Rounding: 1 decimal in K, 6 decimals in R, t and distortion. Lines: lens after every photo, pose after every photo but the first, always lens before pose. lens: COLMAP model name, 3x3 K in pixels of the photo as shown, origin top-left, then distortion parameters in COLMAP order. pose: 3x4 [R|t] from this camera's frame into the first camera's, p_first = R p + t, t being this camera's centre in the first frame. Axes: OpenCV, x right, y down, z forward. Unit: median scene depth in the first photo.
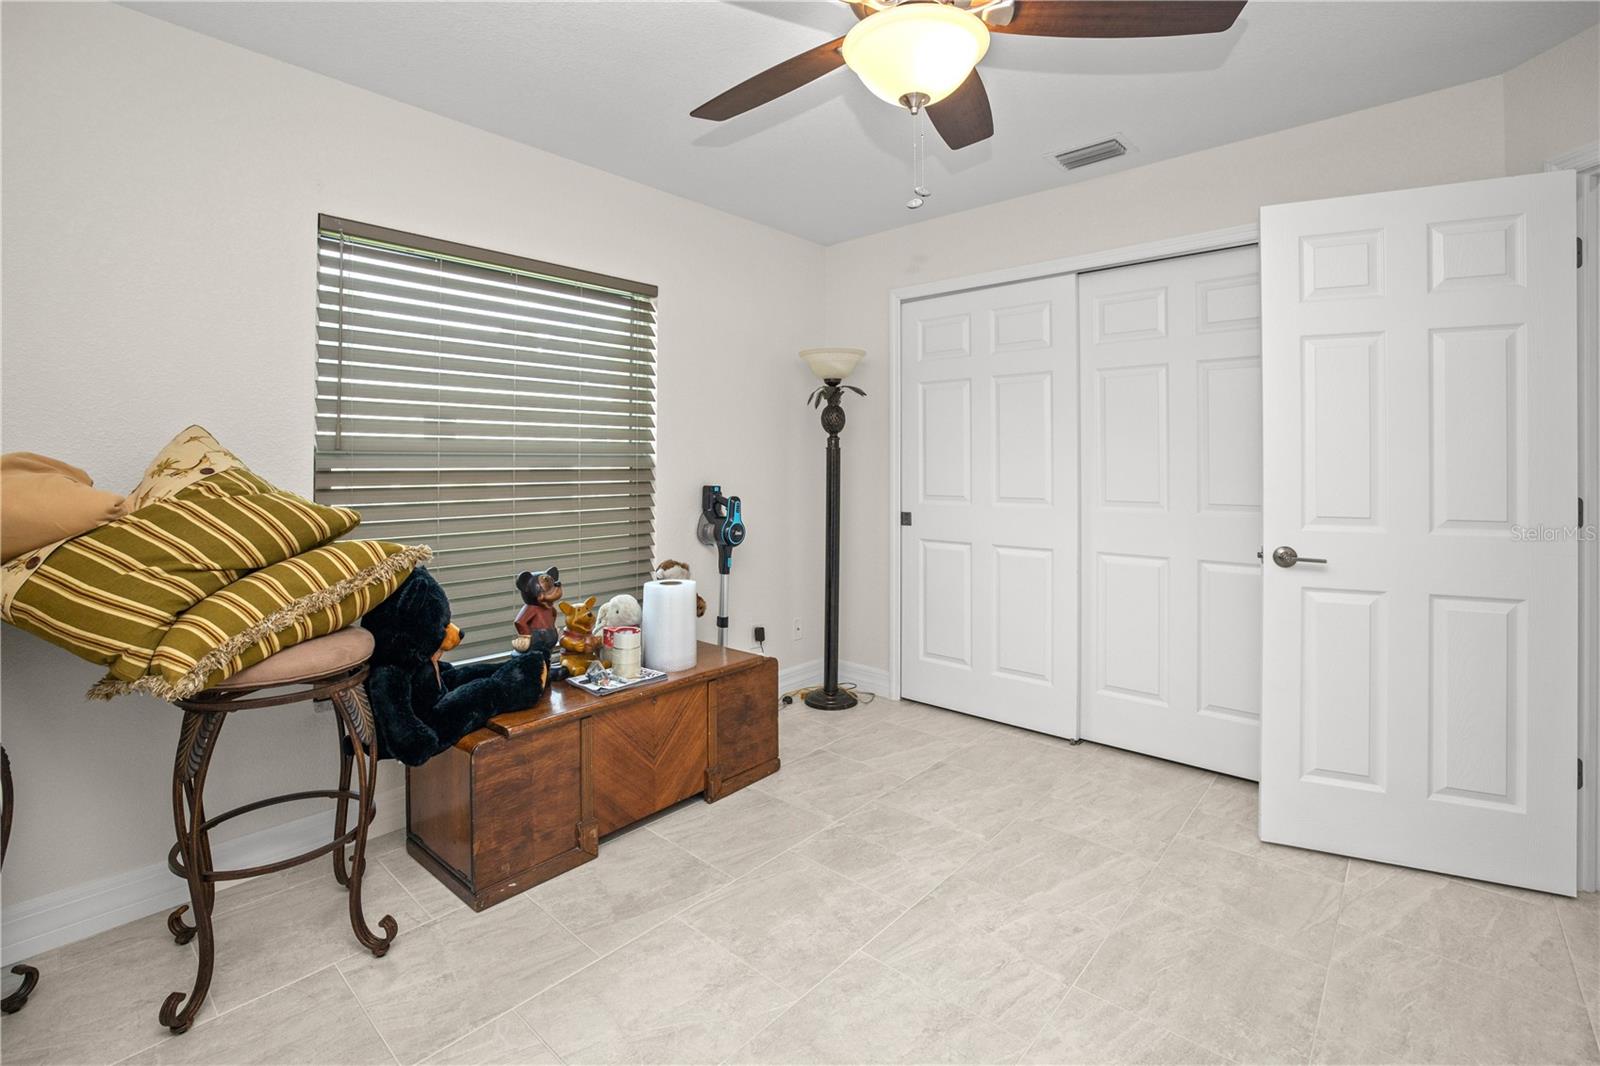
lens RADIAL K [[718.7, 0, 799.0], [0, 718.7, 457.9], [0, 0, 1]] dist [-0.048644, 0.017718]
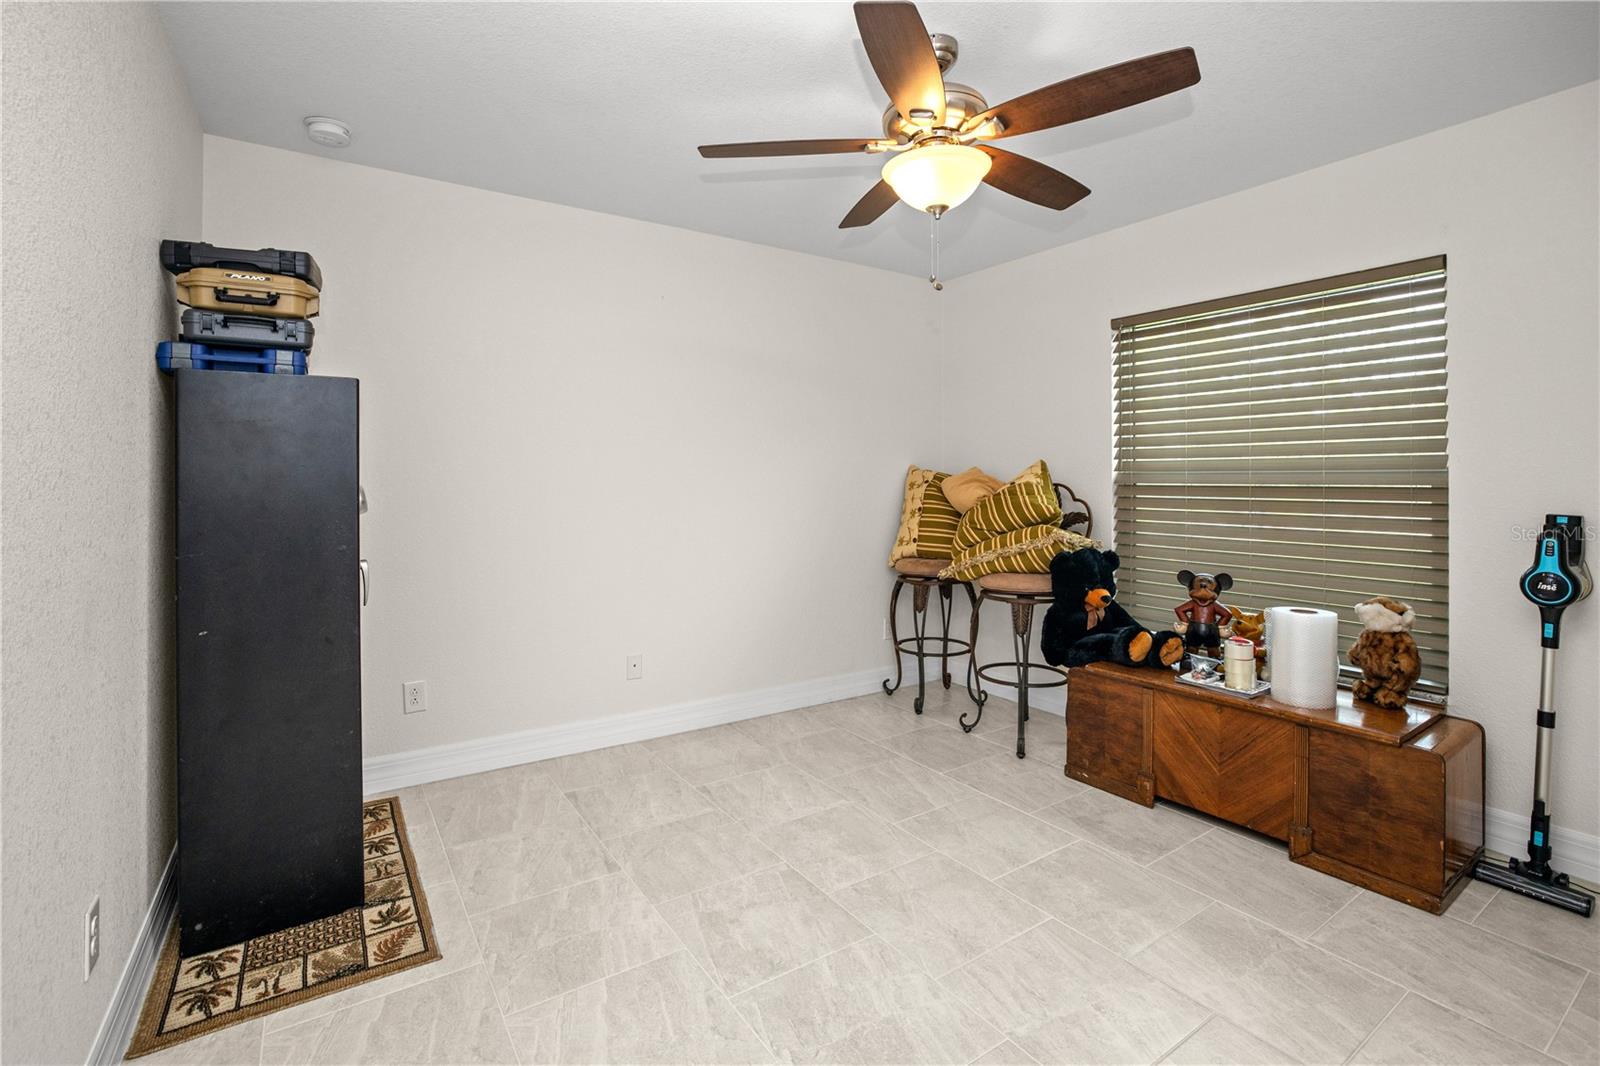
lens RADIAL K [[706.5, 0, 812.7], [0, 706.5, 490.6], [0, 0, 1]] dist [-0.001928, -0.000160]
pose [[-0.223506, 0.009161, -0.974660, 0.988869], [0.003896, 0.999956, 0.008505, 0.013750], [0.974695, -0.001896, -0.223532, 0.700157]]
